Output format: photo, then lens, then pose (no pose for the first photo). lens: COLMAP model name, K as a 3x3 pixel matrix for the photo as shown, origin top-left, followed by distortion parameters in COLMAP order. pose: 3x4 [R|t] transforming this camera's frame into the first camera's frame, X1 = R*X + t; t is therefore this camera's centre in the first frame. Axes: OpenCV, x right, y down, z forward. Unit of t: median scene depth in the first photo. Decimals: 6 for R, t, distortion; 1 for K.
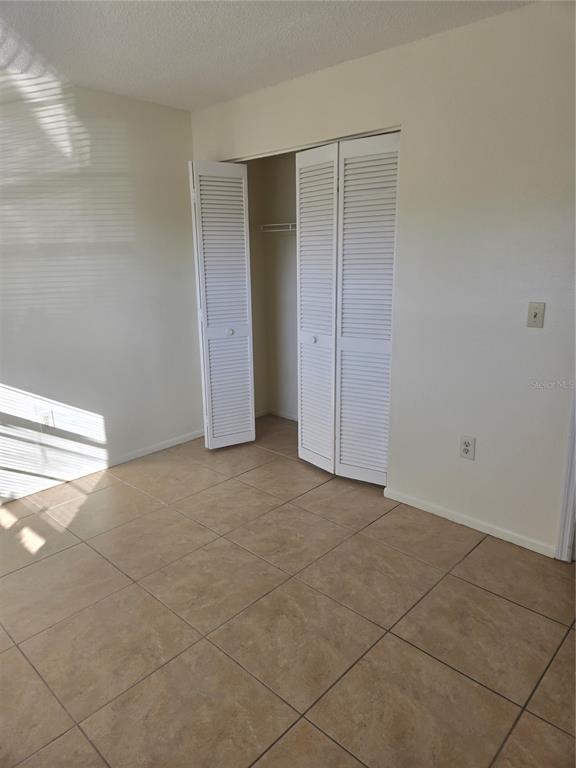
lens RADIAL K [[514.5, 0, 293.3], [0, 514.5, 379.0], [0, 0, 1]] dist [0.090243, -0.073790]
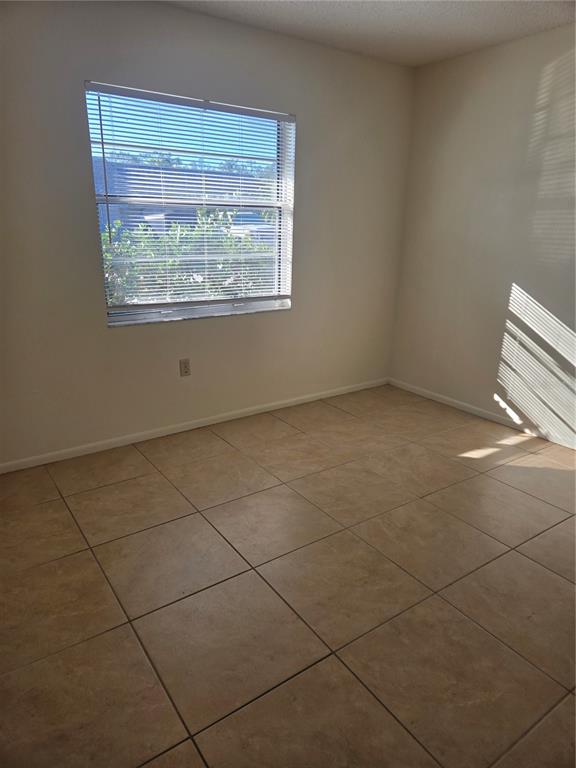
lens RADIAL K [[514.5, 0, 293.3], [0, 514.5, 379.0], [0, 0, 1]] dist [0.090243, -0.073790]
pose [[-0.211059, 0.299150, -0.930571, 0.801333], [-0.244646, 0.905550, 0.346594, -0.191438], [0.946363, 0.300812, -0.117939, 0.843776]]
